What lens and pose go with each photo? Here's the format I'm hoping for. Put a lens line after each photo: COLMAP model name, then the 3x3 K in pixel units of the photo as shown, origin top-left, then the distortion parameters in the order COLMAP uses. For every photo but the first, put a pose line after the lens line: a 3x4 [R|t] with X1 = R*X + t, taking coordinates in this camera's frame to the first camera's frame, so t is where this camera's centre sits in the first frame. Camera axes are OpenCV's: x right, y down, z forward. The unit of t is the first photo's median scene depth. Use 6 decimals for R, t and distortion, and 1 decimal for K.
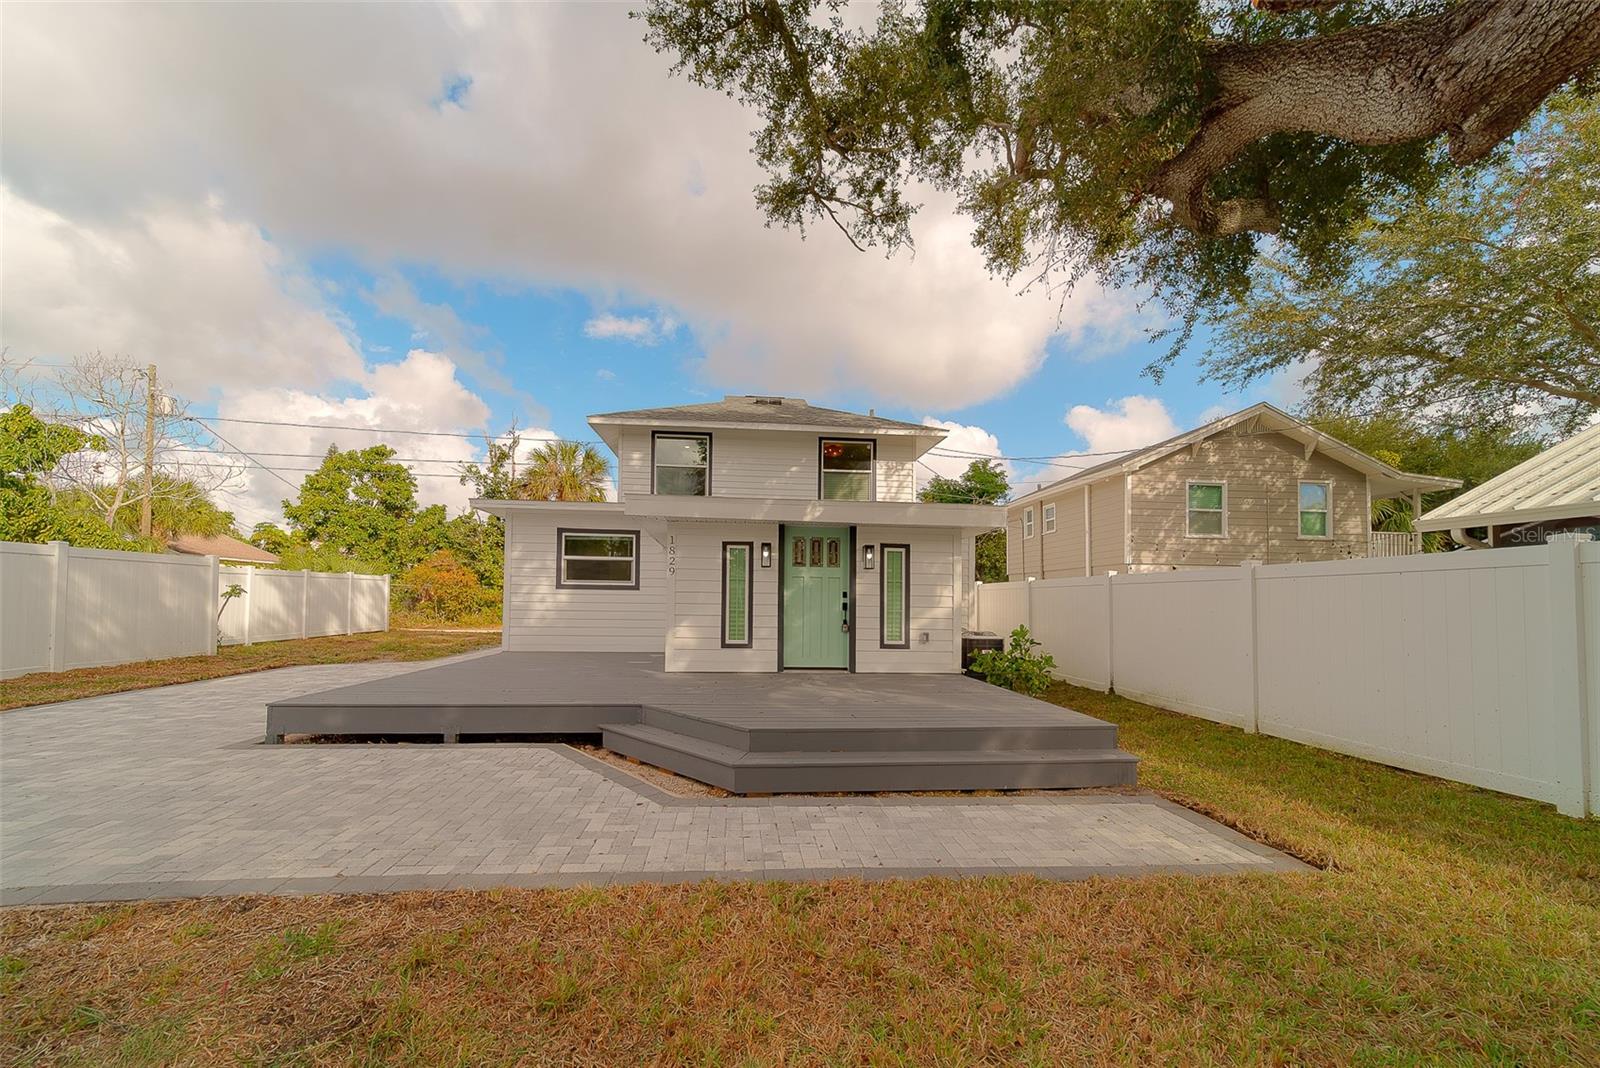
lens RADIAL K [[581.1, 0, 798.7], [0, 581.1, 597.5], [0, 0, 1]] dist [0.004545, -0.000234]
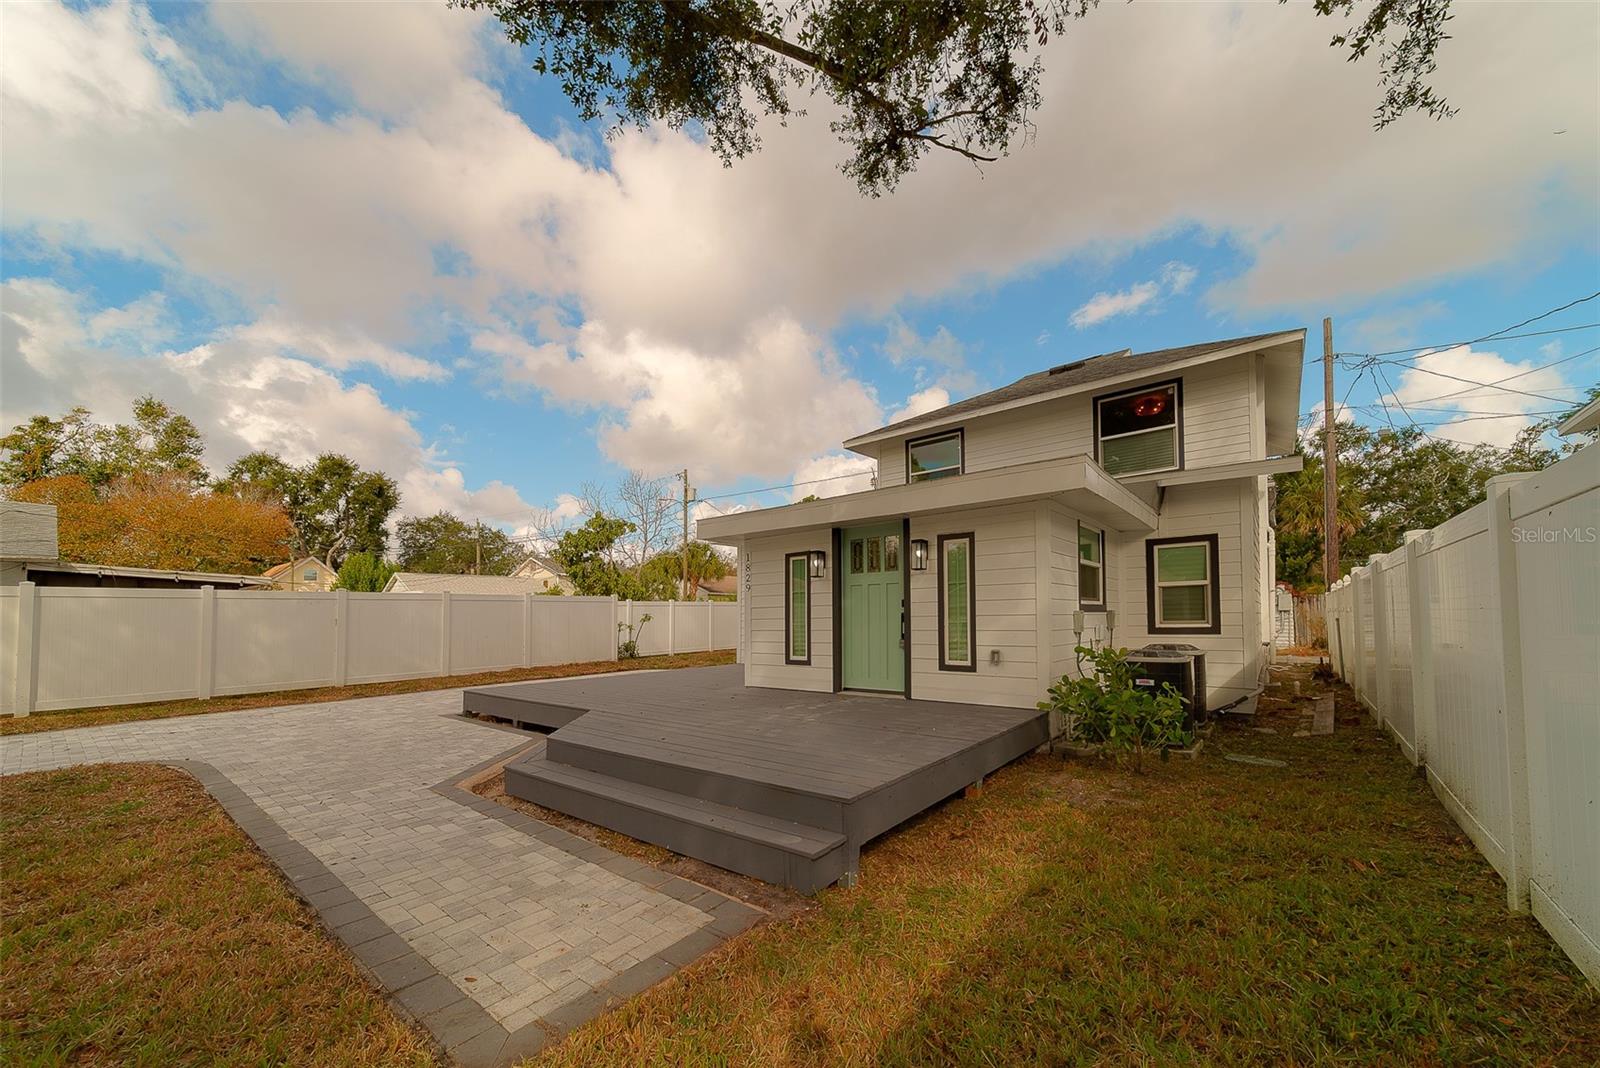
lens RADIAL K [[603.7, 0, 819.6], [0, 603.7, 608.4], [0, 0, 1]] dist [0.003562, 0.000061]
pose [[0.723212, -0.039148, -0.689516, 0.582252], [0.034531, 0.999193, -0.020512, 0.016081], [0.689763, -0.008975, 0.723980, 0.301359]]
